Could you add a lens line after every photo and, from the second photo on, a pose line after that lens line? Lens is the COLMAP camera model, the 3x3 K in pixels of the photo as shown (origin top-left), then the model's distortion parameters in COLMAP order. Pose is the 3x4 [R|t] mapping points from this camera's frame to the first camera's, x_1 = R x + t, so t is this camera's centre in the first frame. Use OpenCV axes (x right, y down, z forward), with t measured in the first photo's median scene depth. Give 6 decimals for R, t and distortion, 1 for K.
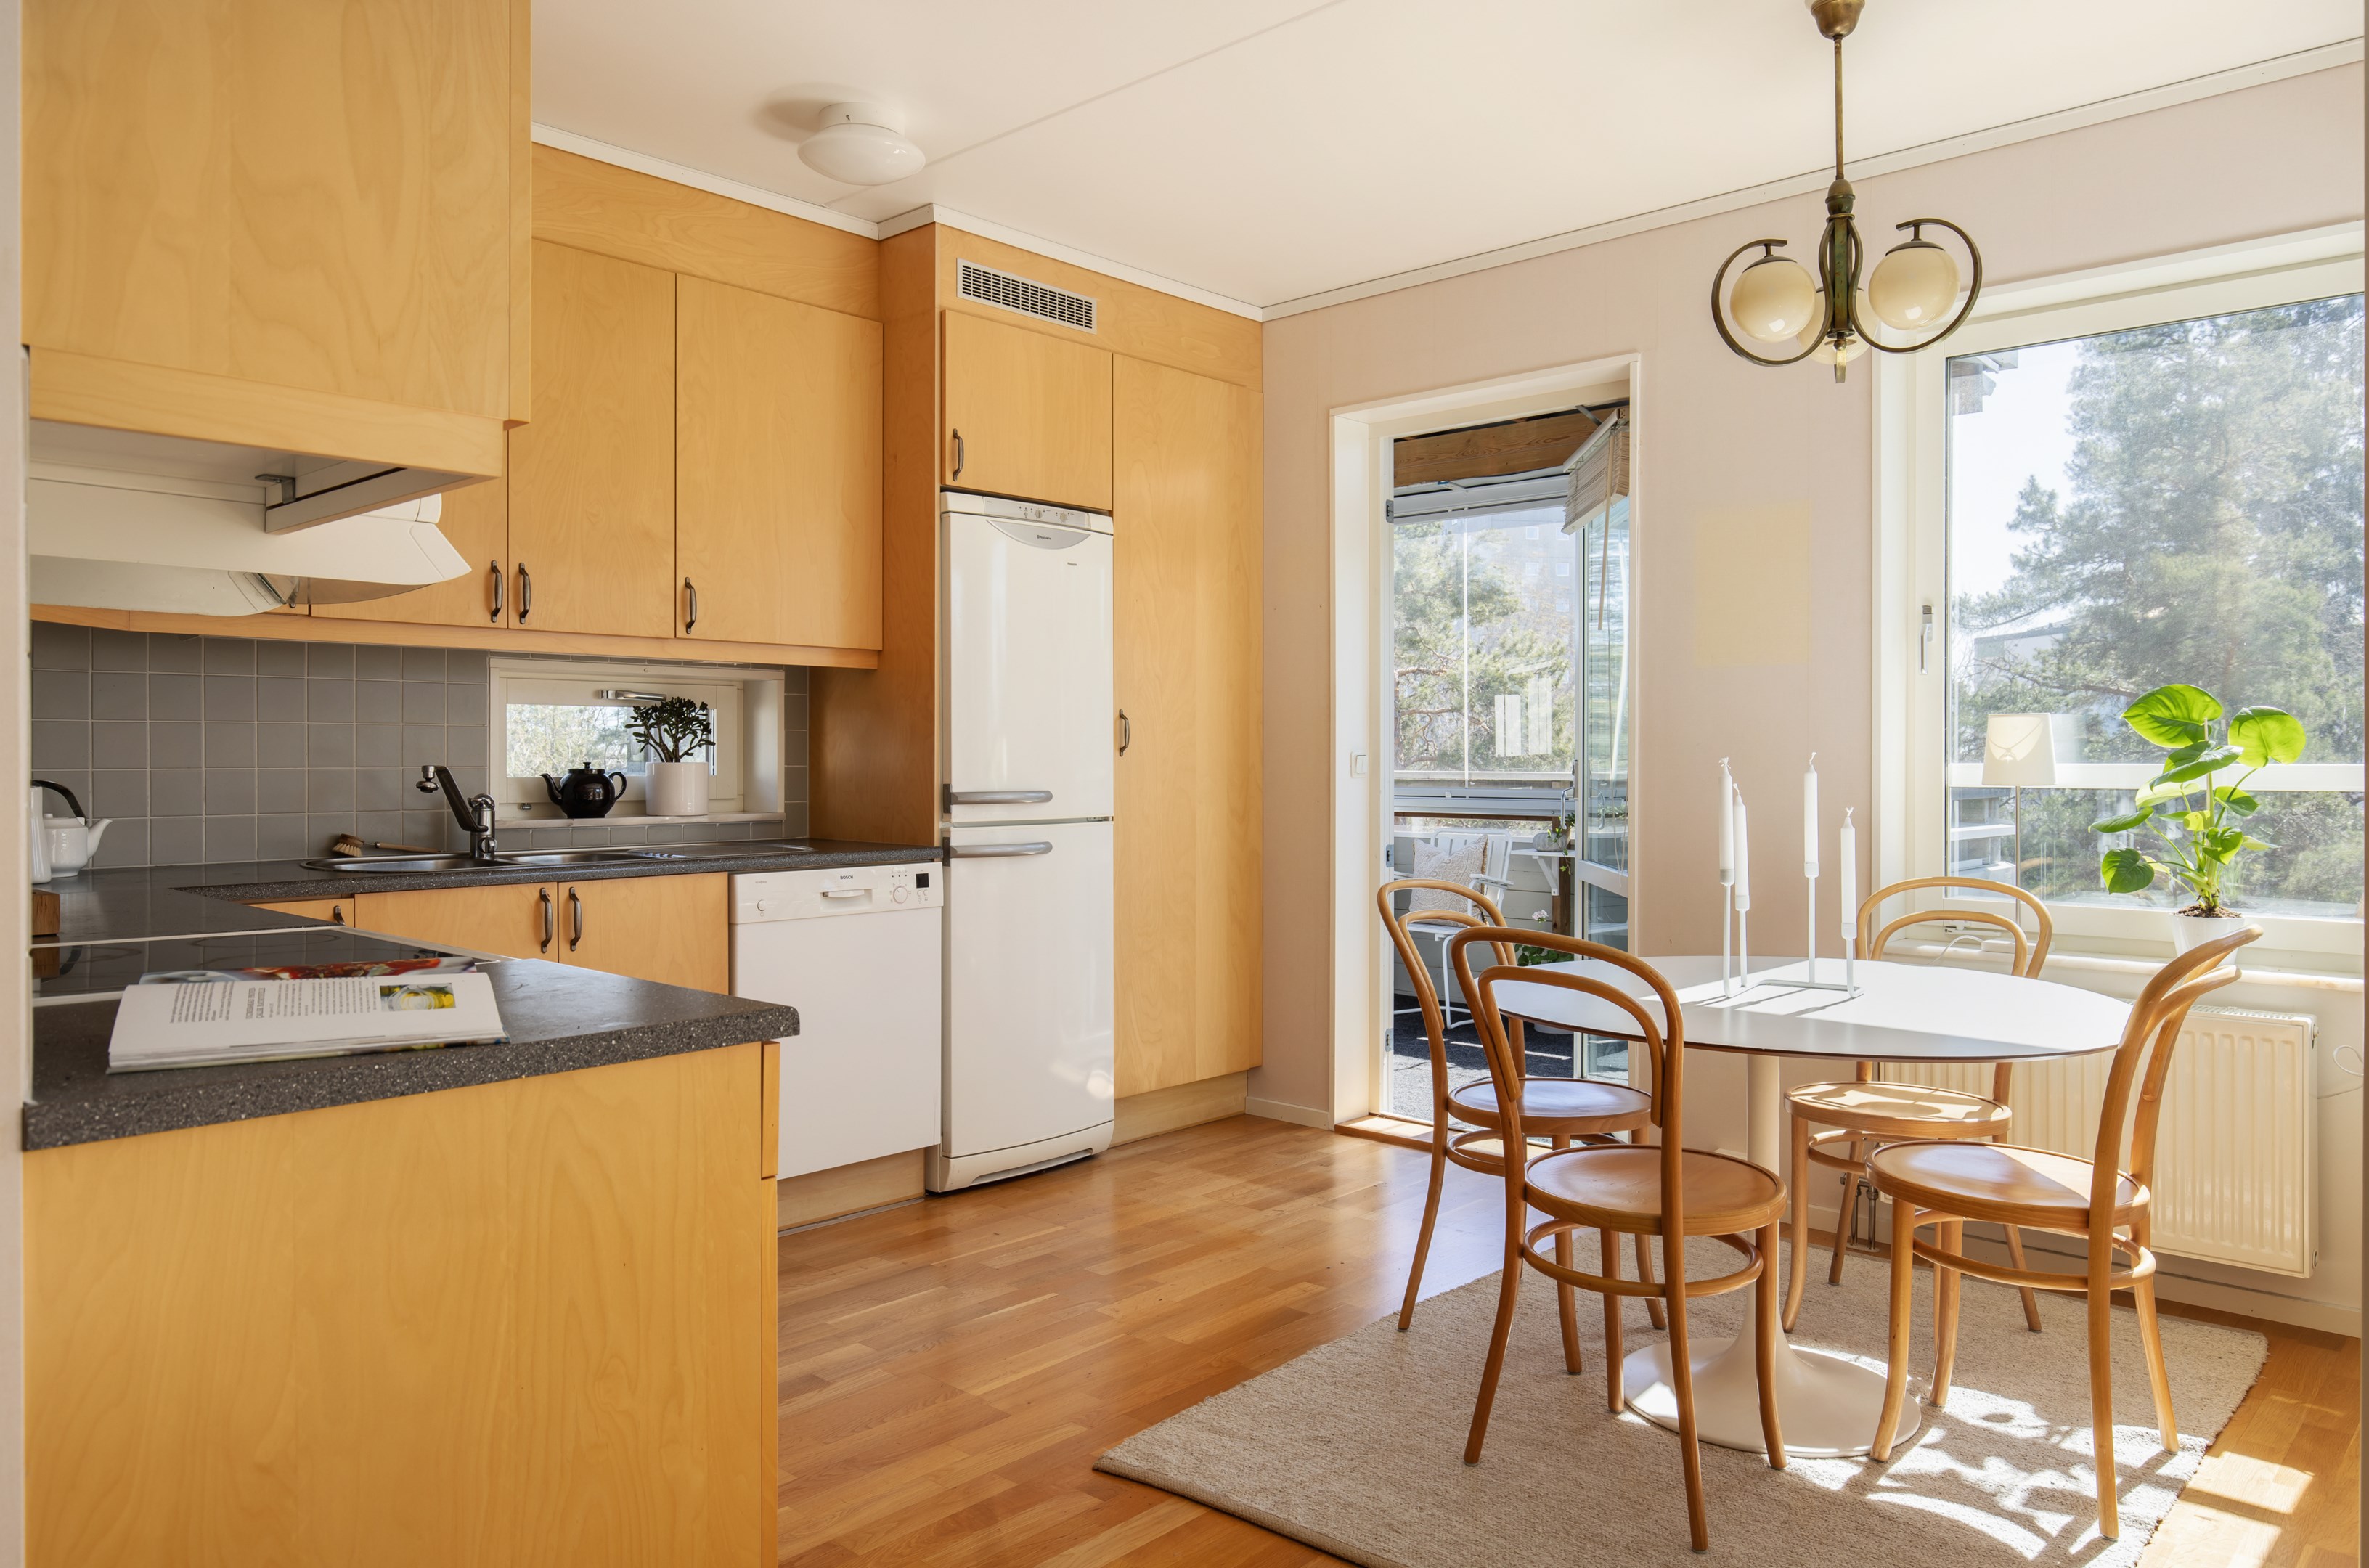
lens RADIAL K [[1606.1, 0, 1171.9], [0, 1606.1, 774.8], [0, 0, 1]] dist [-0.005642, 0.007283]
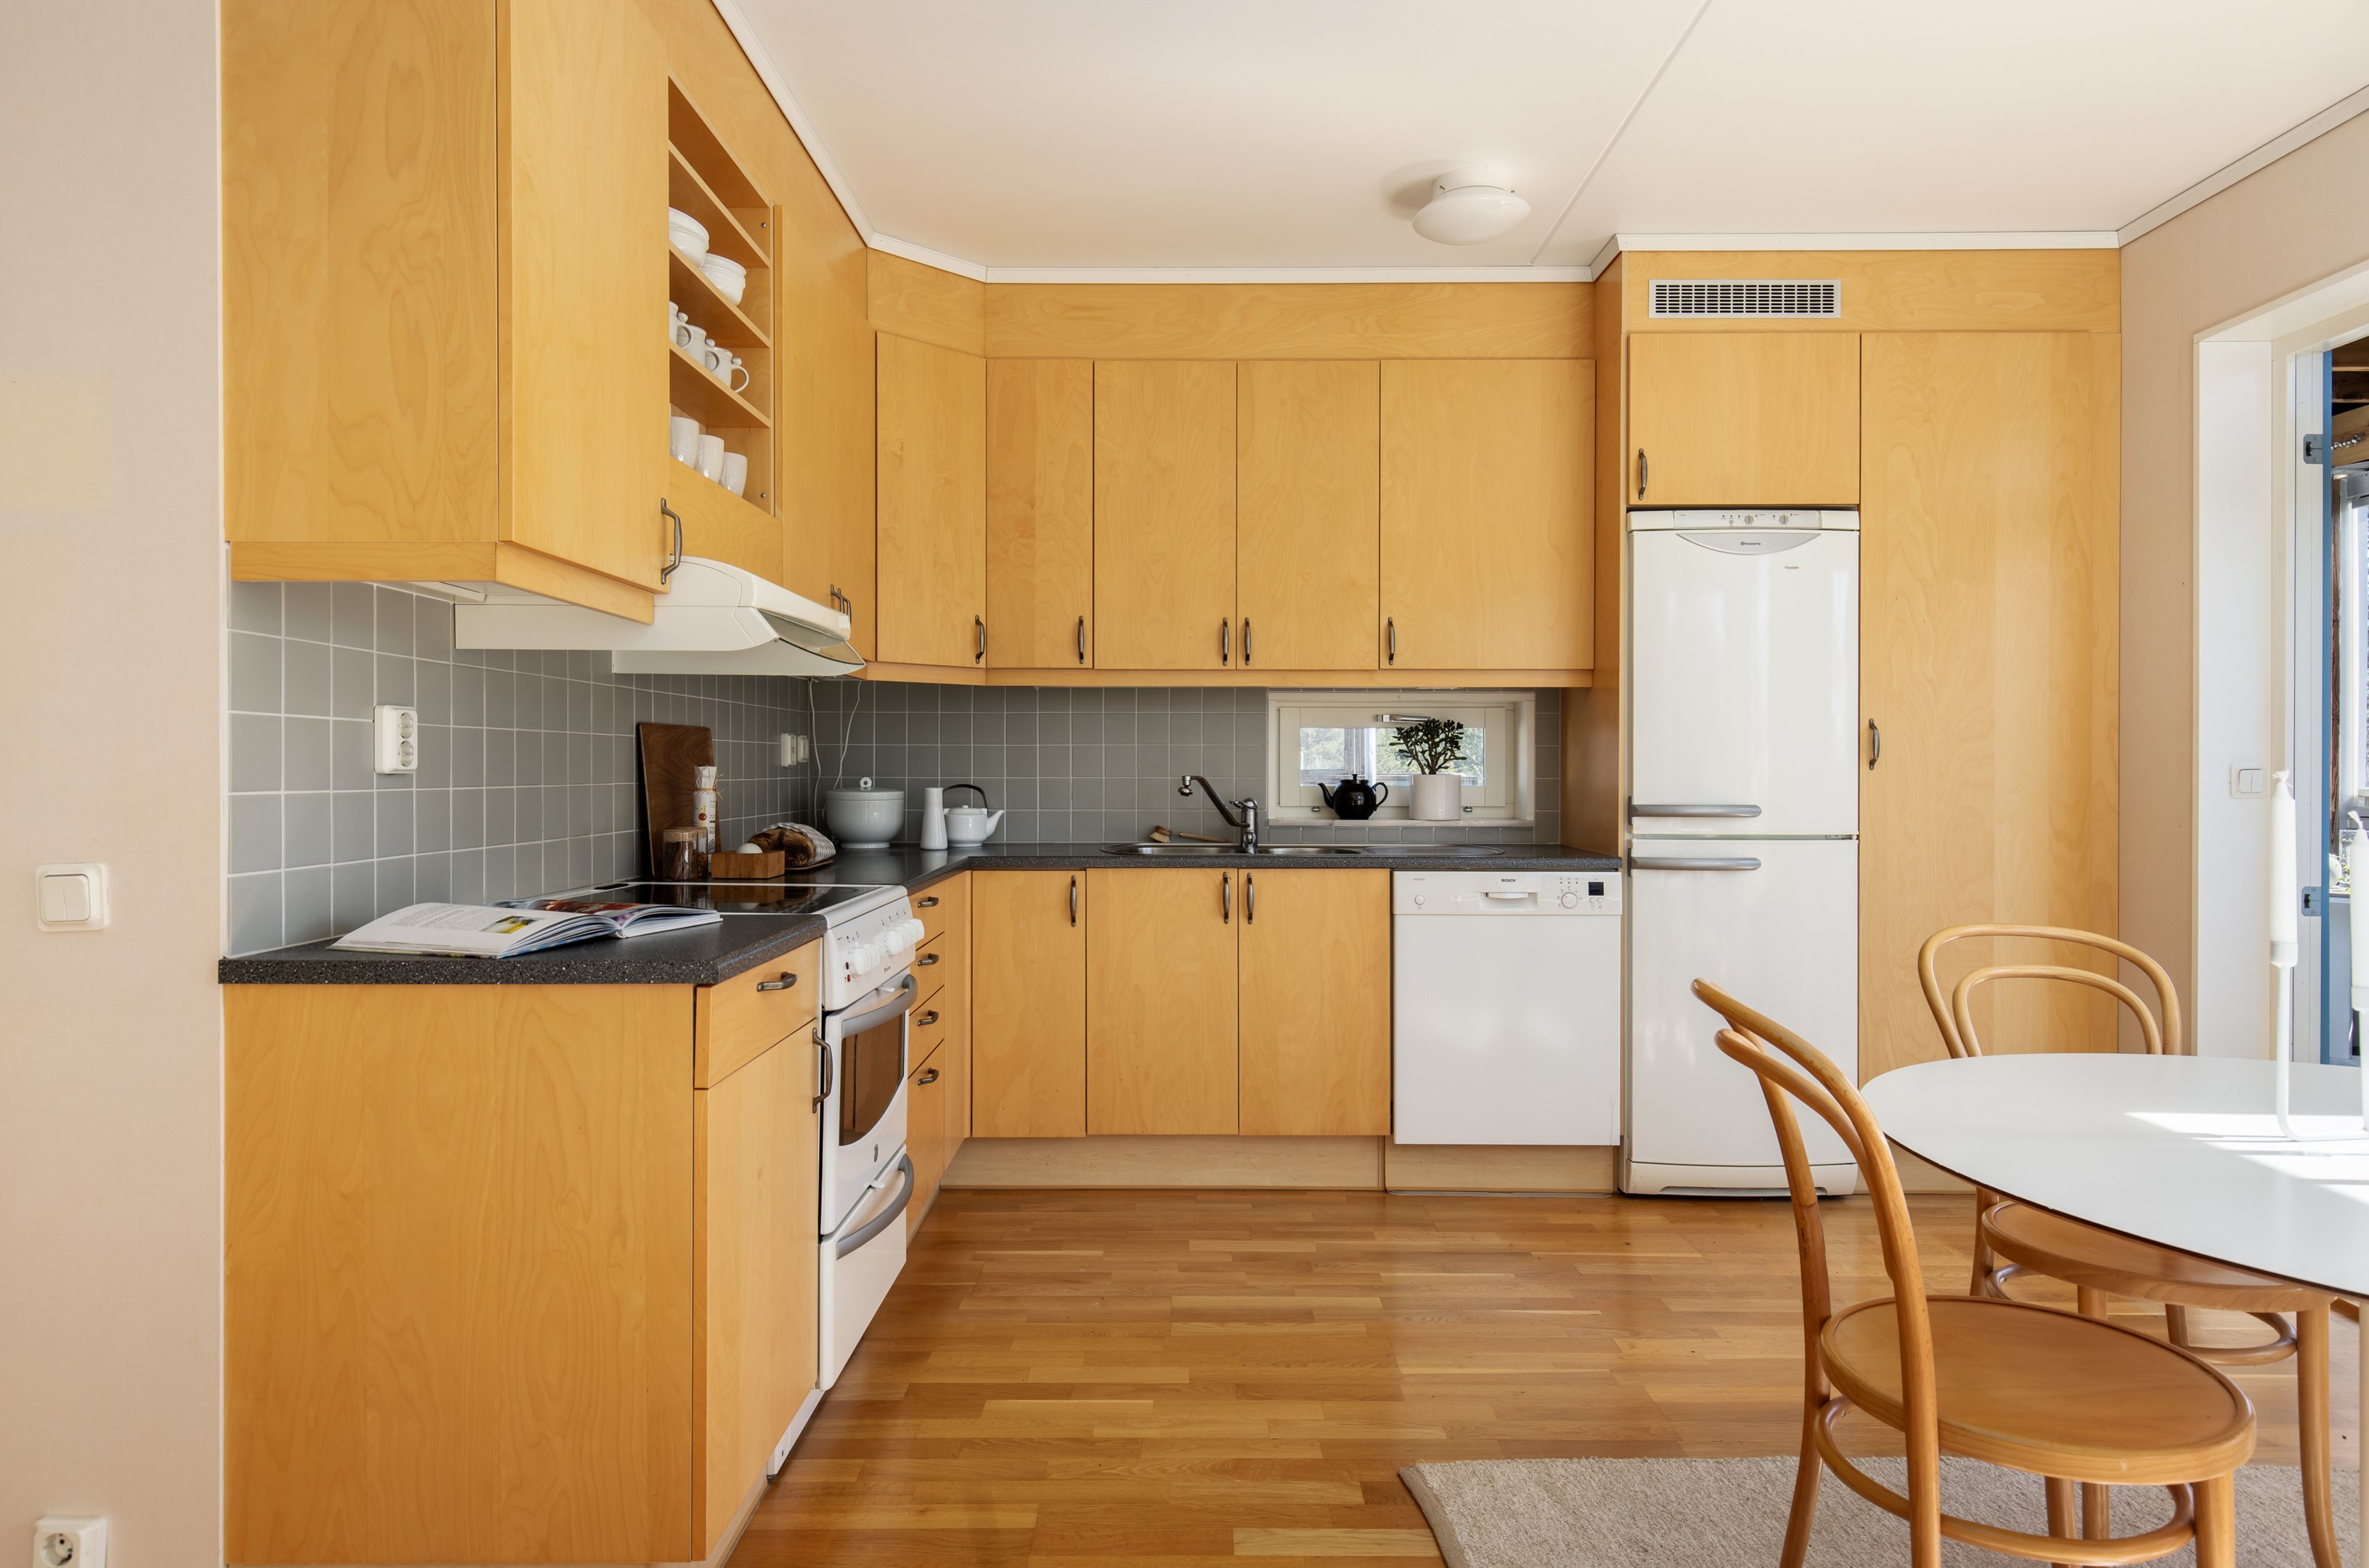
lens RADIAL K [[1355.8, 0, 1165.8], [0, 1355.8, 785.4], [0, 0, 1]] dist [0.006561, 0.001867]
pose [[0.672632, 0.010058, -0.739909, 0.313774], [-0.010189, 0.999939, 0.004330, -0.002179], [0.739907, 0.004626, 0.672694, 0.204353]]
